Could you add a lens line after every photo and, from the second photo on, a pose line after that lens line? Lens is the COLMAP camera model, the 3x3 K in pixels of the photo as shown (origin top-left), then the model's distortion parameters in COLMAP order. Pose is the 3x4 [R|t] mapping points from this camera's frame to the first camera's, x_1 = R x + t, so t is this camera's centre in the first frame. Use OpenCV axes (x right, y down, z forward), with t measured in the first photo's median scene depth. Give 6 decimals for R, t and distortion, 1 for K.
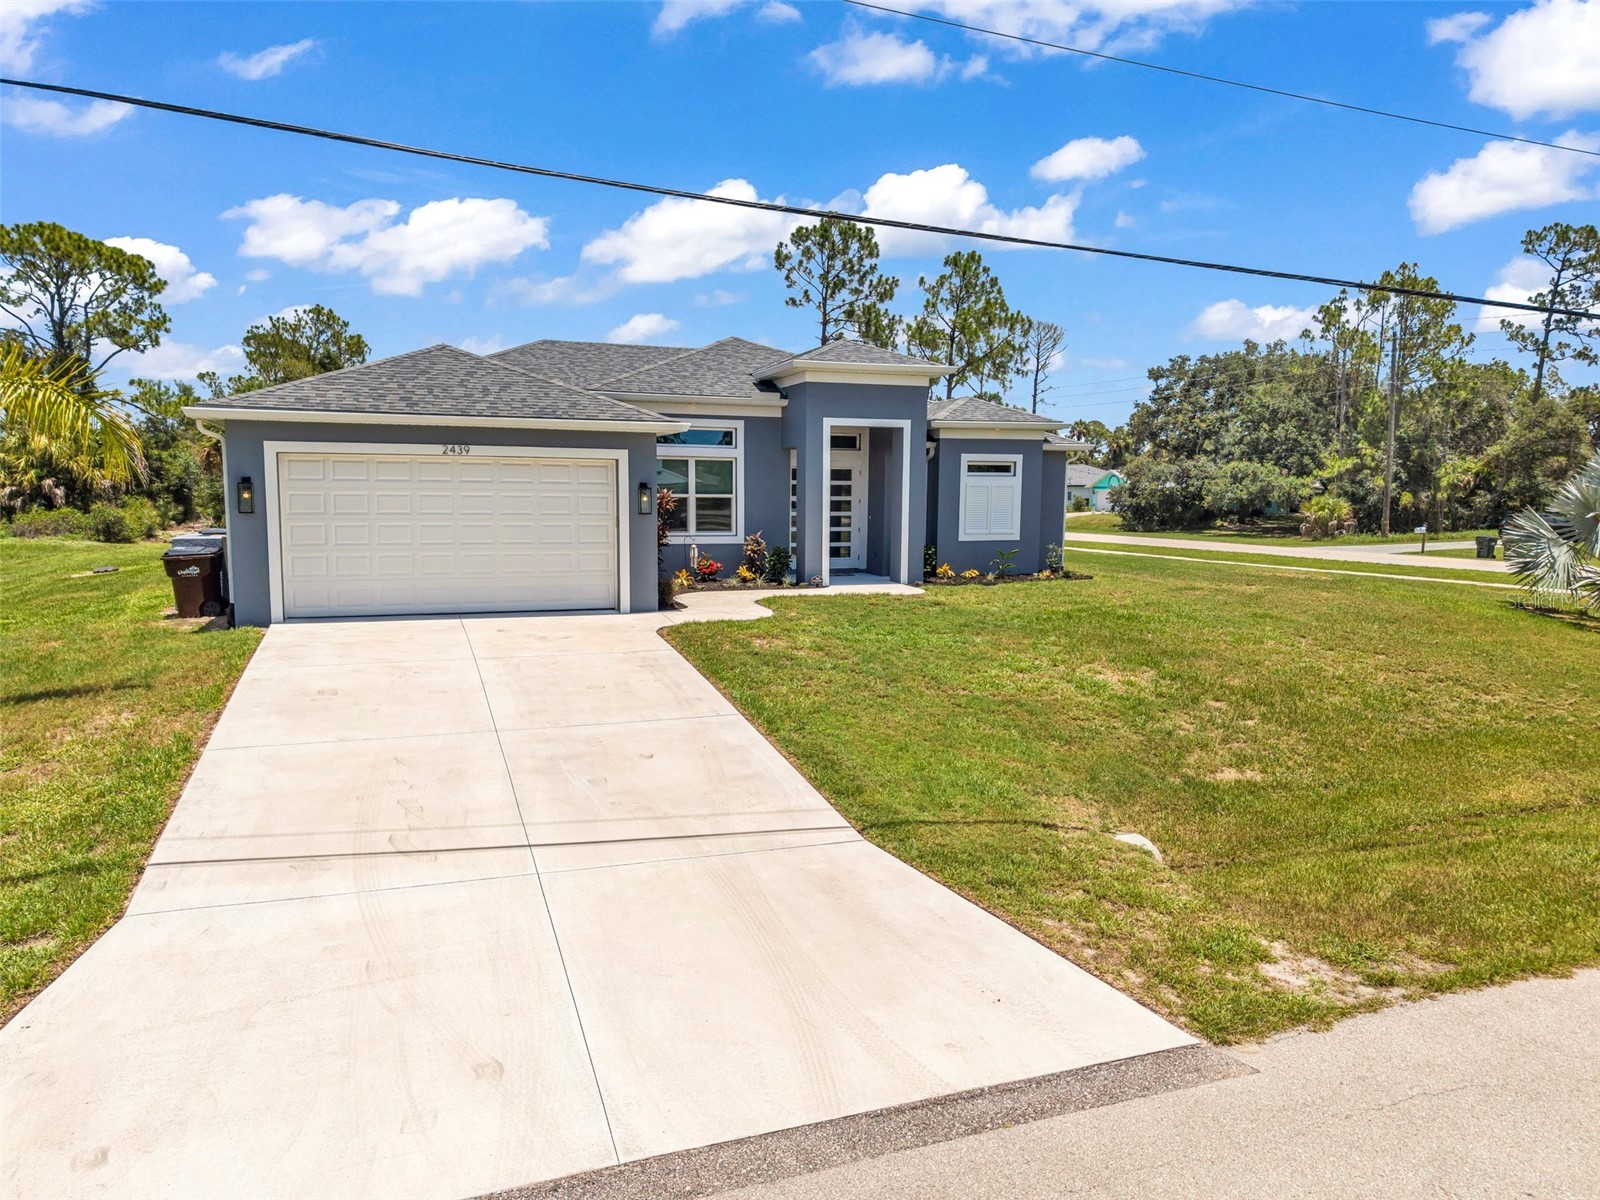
lens RADIAL K [[1068.5, 0, 797.7], [0, 1068.5, 598.7], [0, 0, 1]] dist [0.035866, -0.036405]
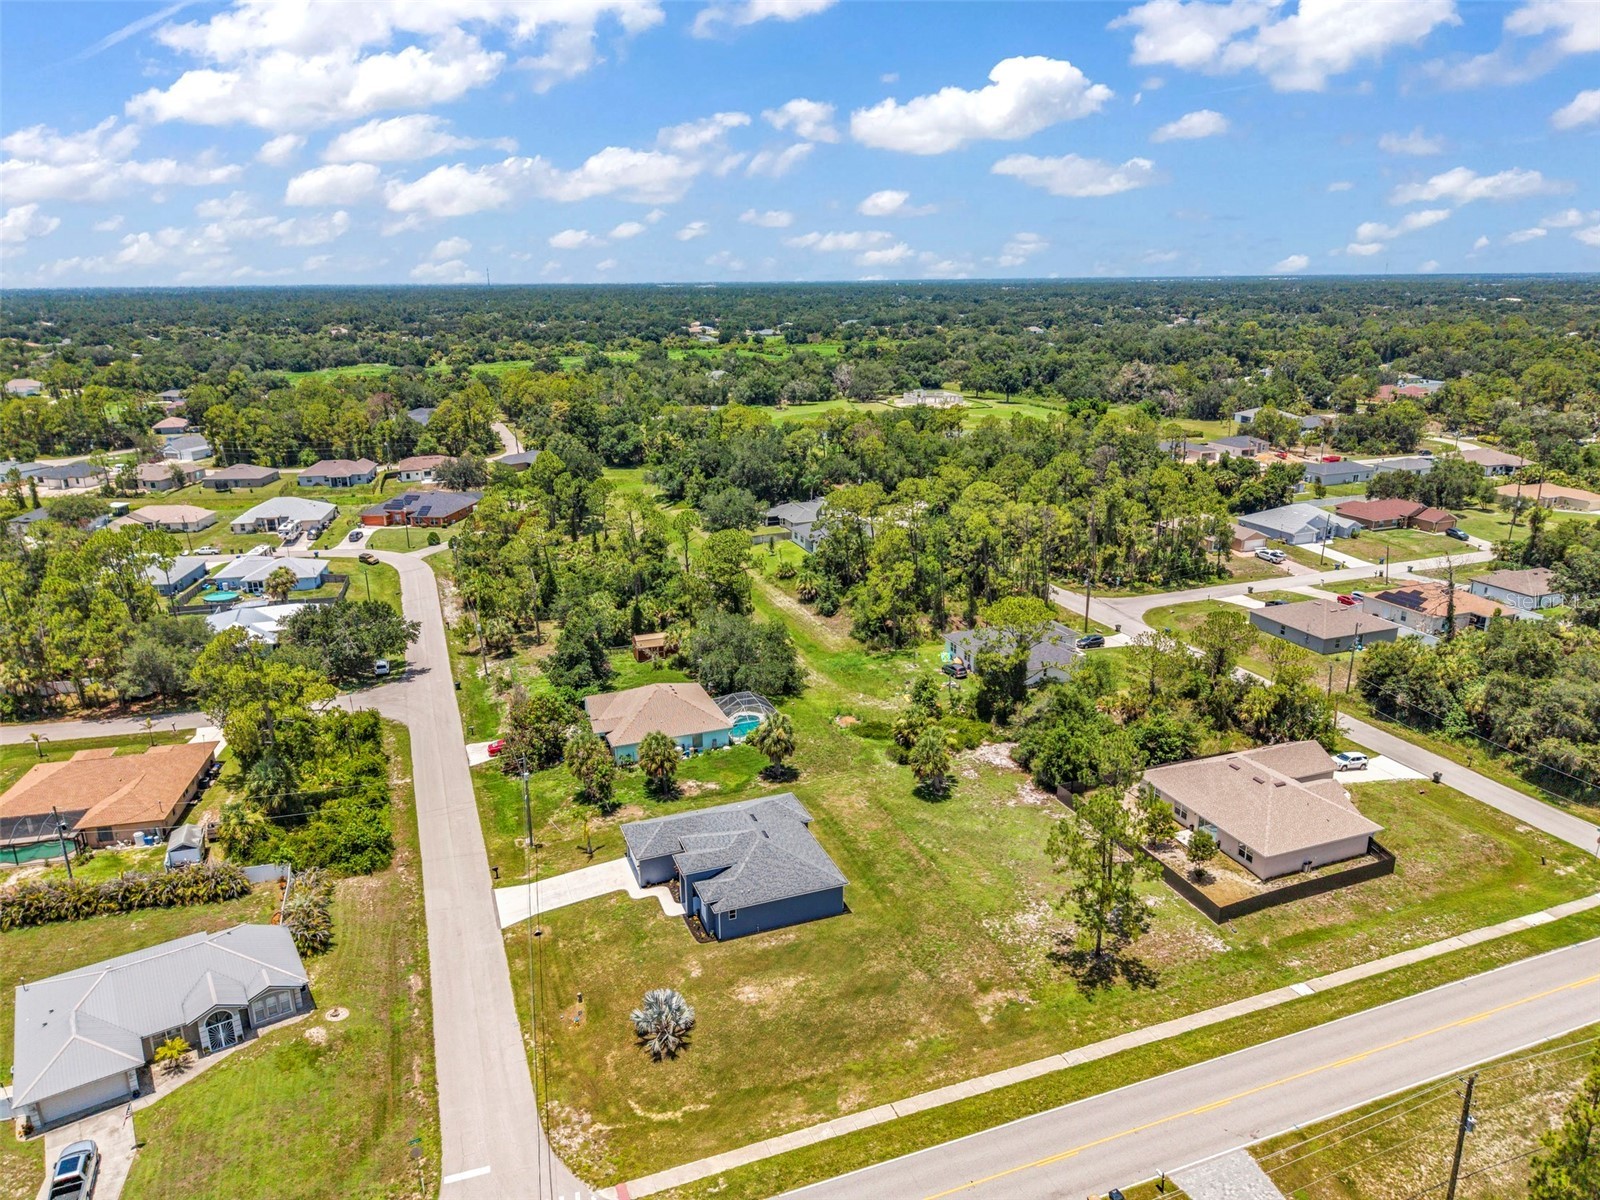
lens RADIAL K [[1058.4, 0, 799.7], [0, 1058.4, 627.1], [0, 0, 1]] dist [0.044709, -0.056821]
pose [[0.010596, 0.306177, -0.951916, 3.784714], [-0.094584, 0.948008, 0.303867, -2.425412], [0.995461, 0.086816, 0.039004, 1.189055]]
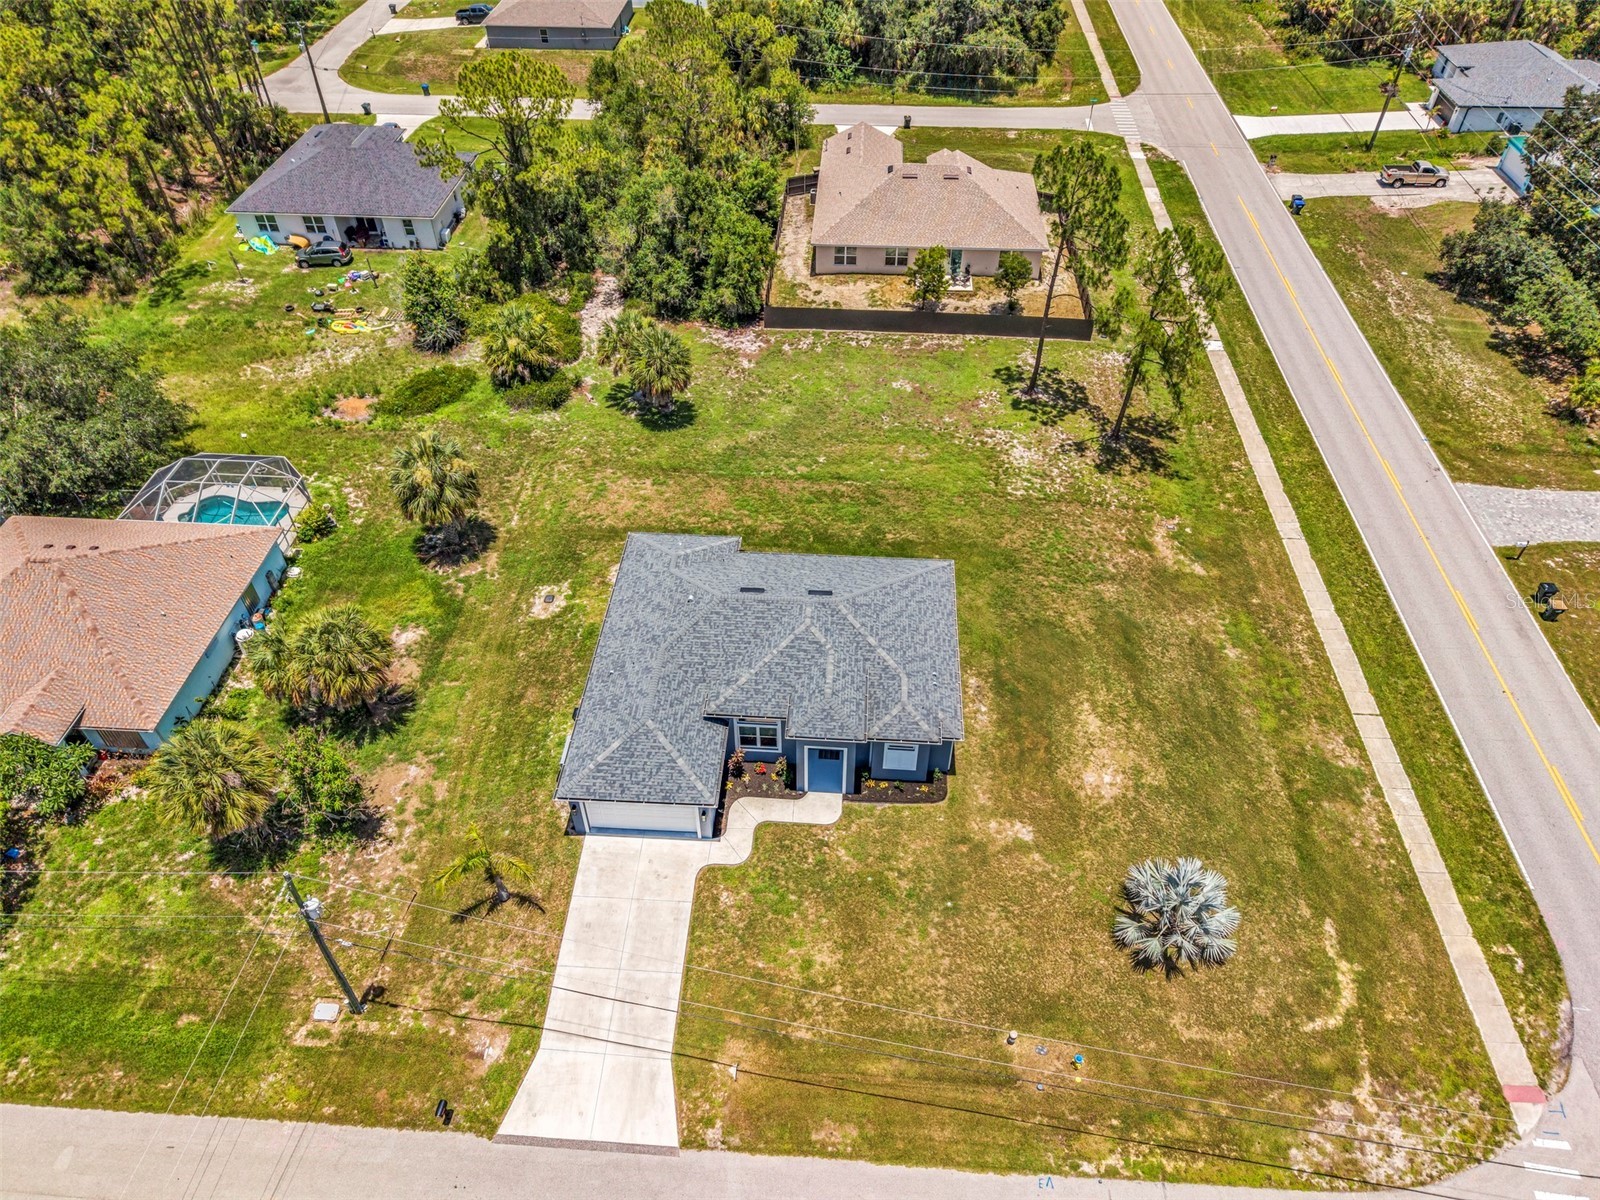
lens RADIAL K [[1068.5, 0, 797.7], [0, 1068.5, 598.7], [0, 0, 1]] dist [0.035866, -0.036405]
pose [[0.912915, 0.275017, -0.301583, 0.577128], [-0.031141, 0.783682, 0.620381, -1.728850], [0.406960, -0.556963, 0.723999, -0.434540]]
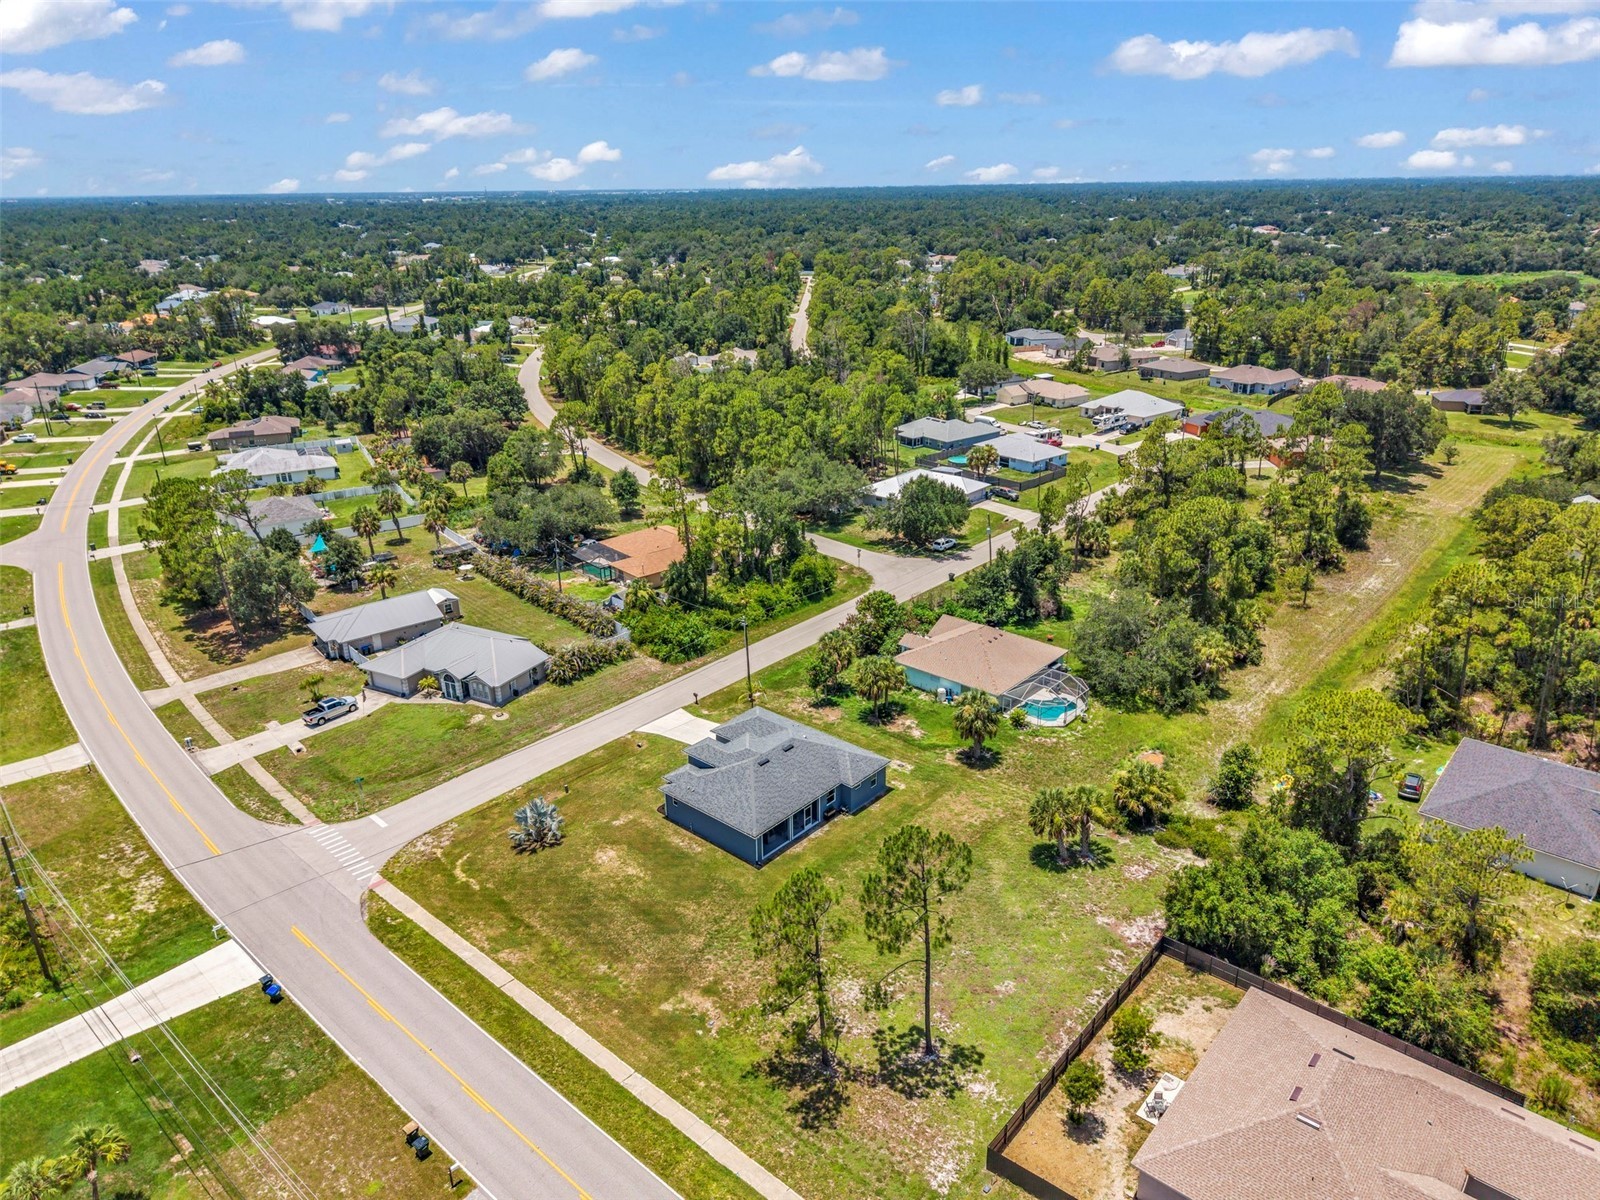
lens RADIAL K [[1051.5, 0, 798.9], [0, 1051.5, 639.1], [0, 0, 1]] dist [0.037758, -0.033590]
pose [[-0.878872, 0.194104, -0.435783, 1.564159], [-0.041906, 0.878539, 0.475829, -2.792456], [0.475213, 0.436455, -0.763990, 4.437198]]
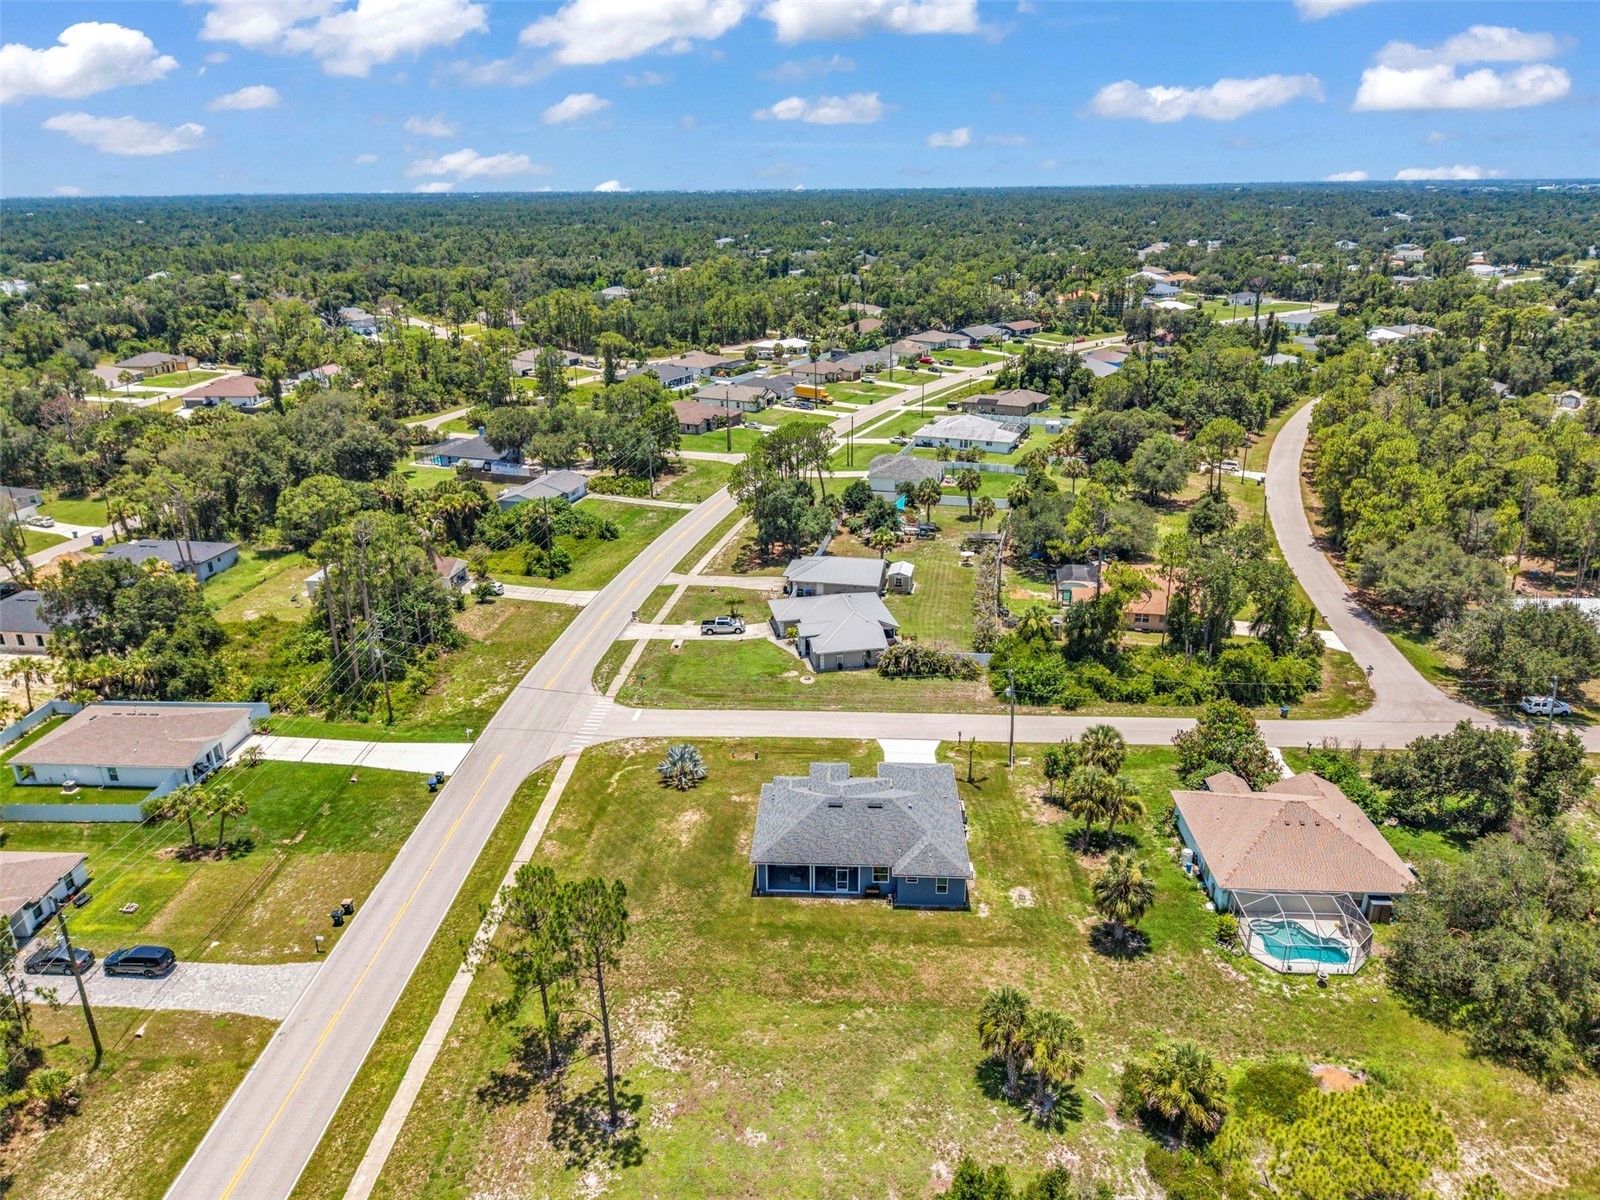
lens RADIAL K [[1068.8, 0, 800.0], [0, 1068.8, 600.0], [0, 0, 1]] dist [0.082218, -0.105116]
pose [[-0.919708, -0.140297, 0.366679, -1.368218], [0.043896, 0.891367, 0.451152, -2.857837], [-0.390141, 0.431024, -0.813639, 4.370248]]
